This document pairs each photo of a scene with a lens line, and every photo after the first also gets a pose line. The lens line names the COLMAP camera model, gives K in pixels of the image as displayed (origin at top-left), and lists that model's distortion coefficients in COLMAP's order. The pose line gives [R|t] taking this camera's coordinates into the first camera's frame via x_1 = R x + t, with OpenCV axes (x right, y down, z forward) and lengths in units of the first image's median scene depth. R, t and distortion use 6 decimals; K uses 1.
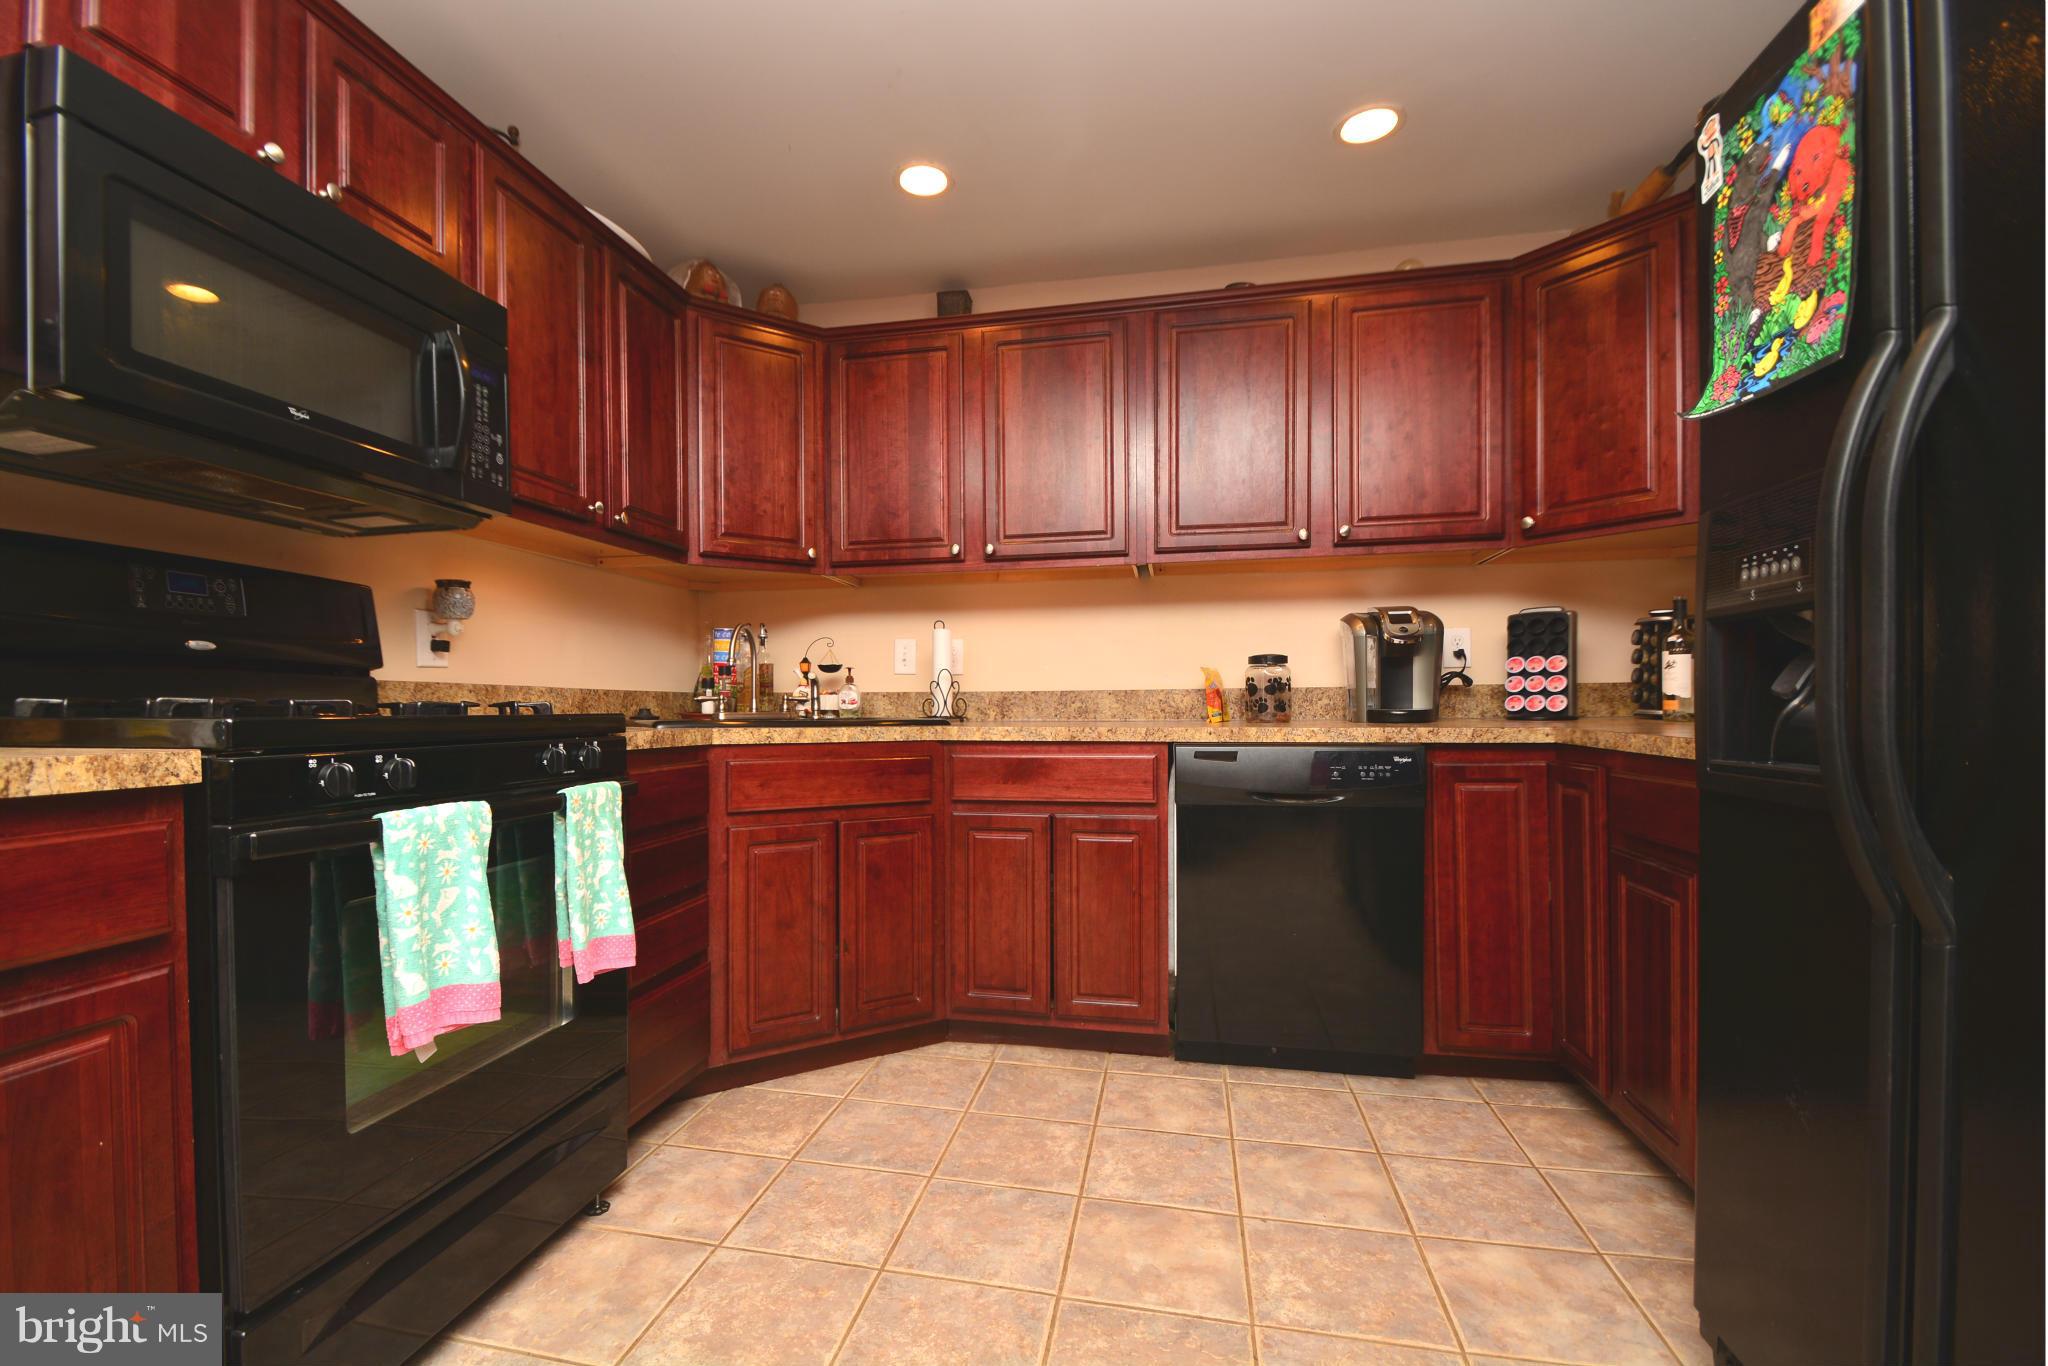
lens RADIAL K [[896.2, 0, 990.9], [0, 896.2, 714.2], [0, 0, 1]] dist [0.017544, -0.020183]
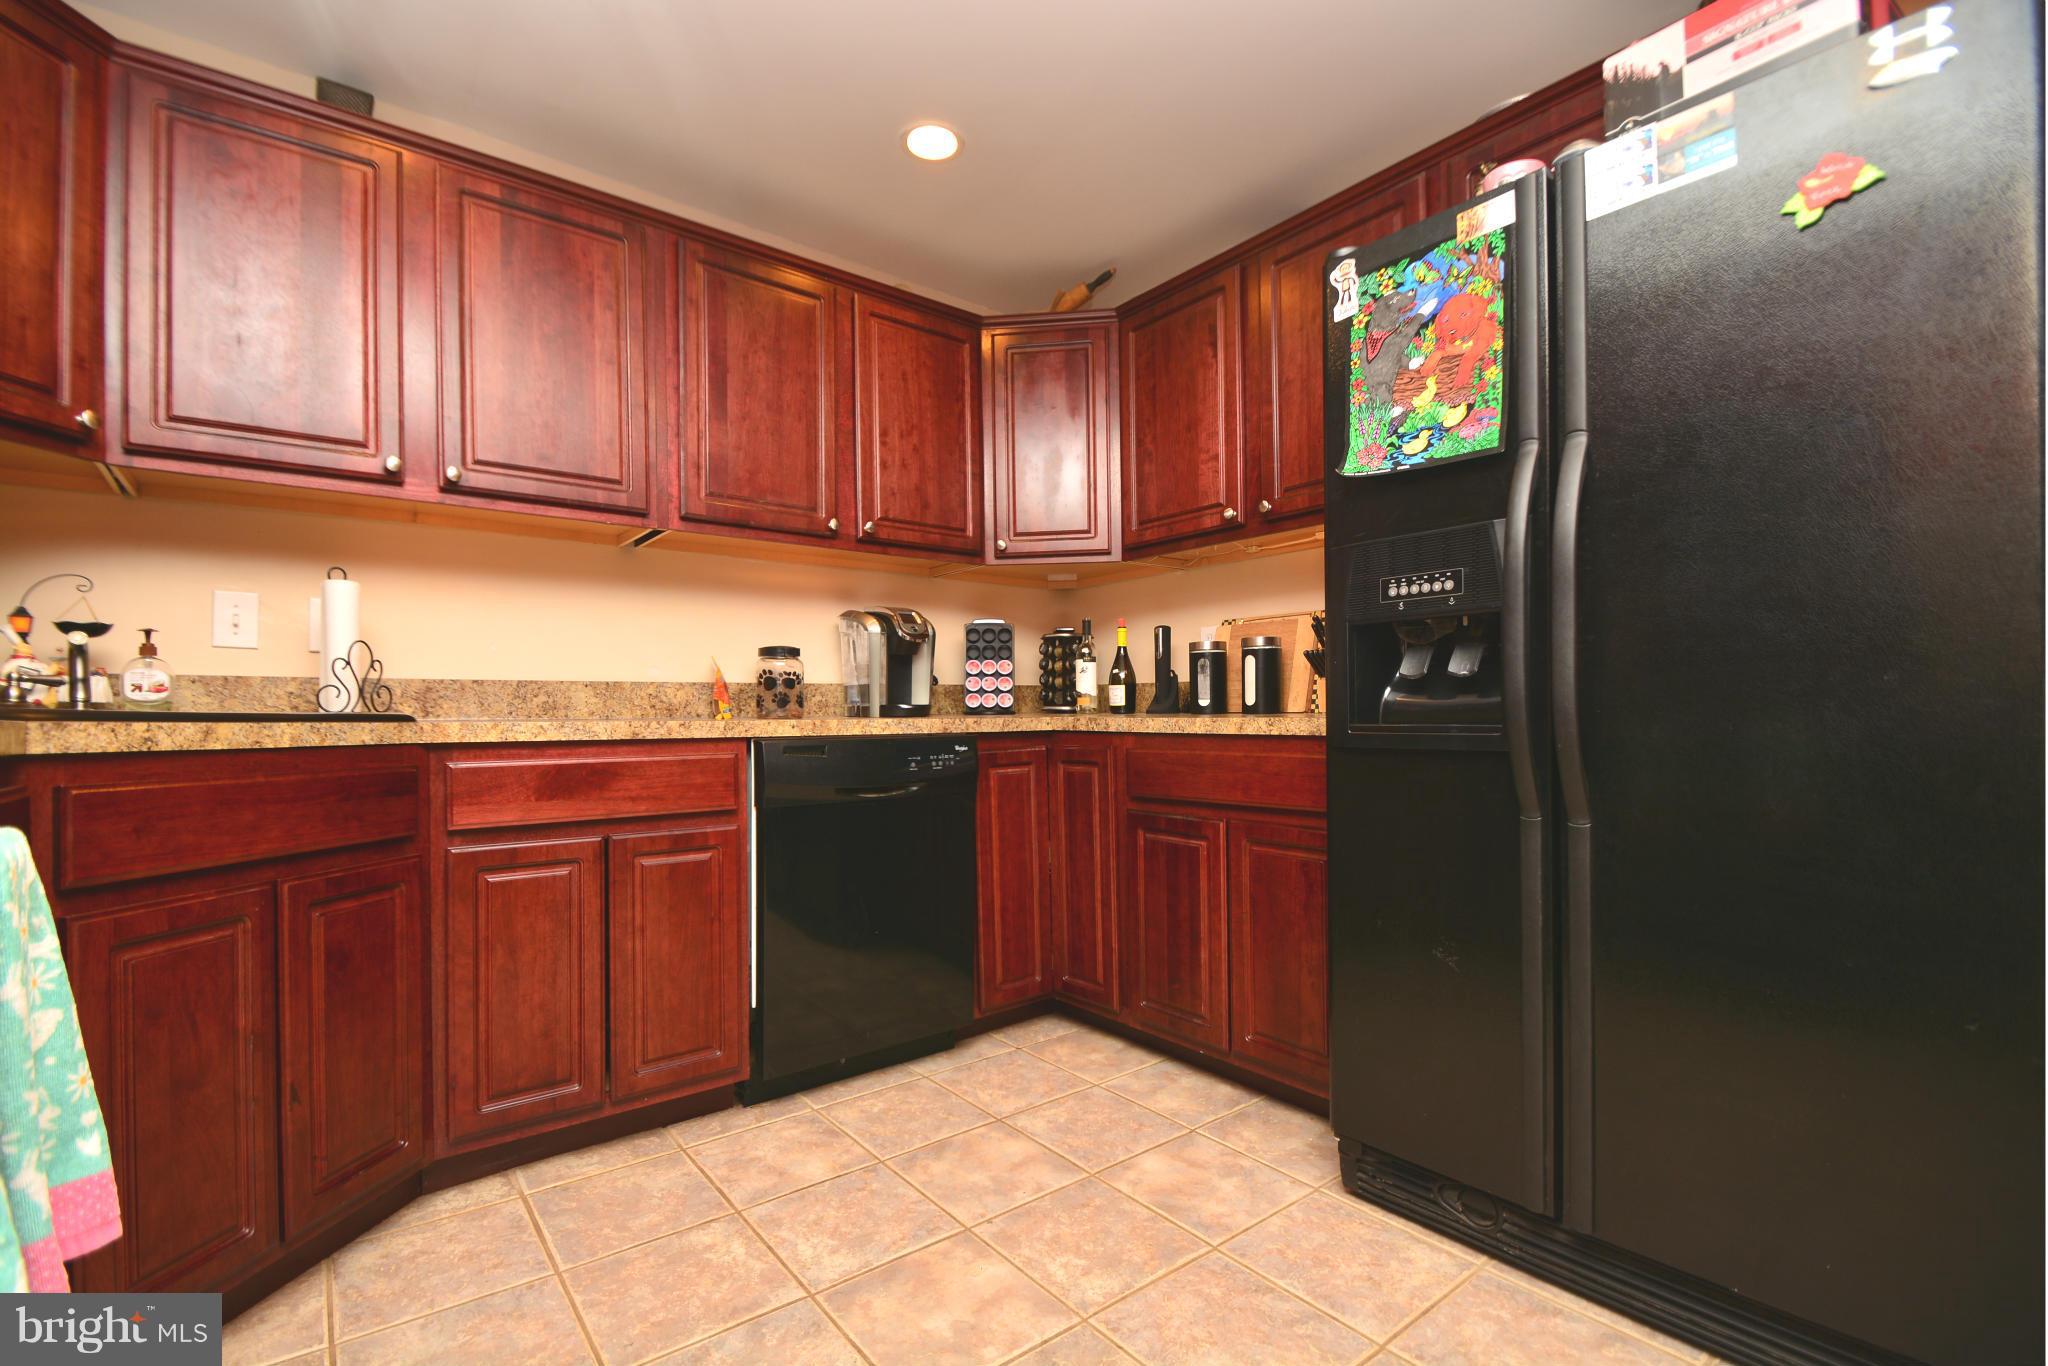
lens RADIAL K [[896.2, 0, 990.9], [0, 896.2, 714.2], [0, 0, 1]] dist [0.017544, -0.020183]
pose [[0.650087, 0.001020, 0.759859, -0.322842], [0.013594, 0.999823, -0.012972, 0.024400], [-0.759738, 0.018763, 0.649958, 0.274871]]
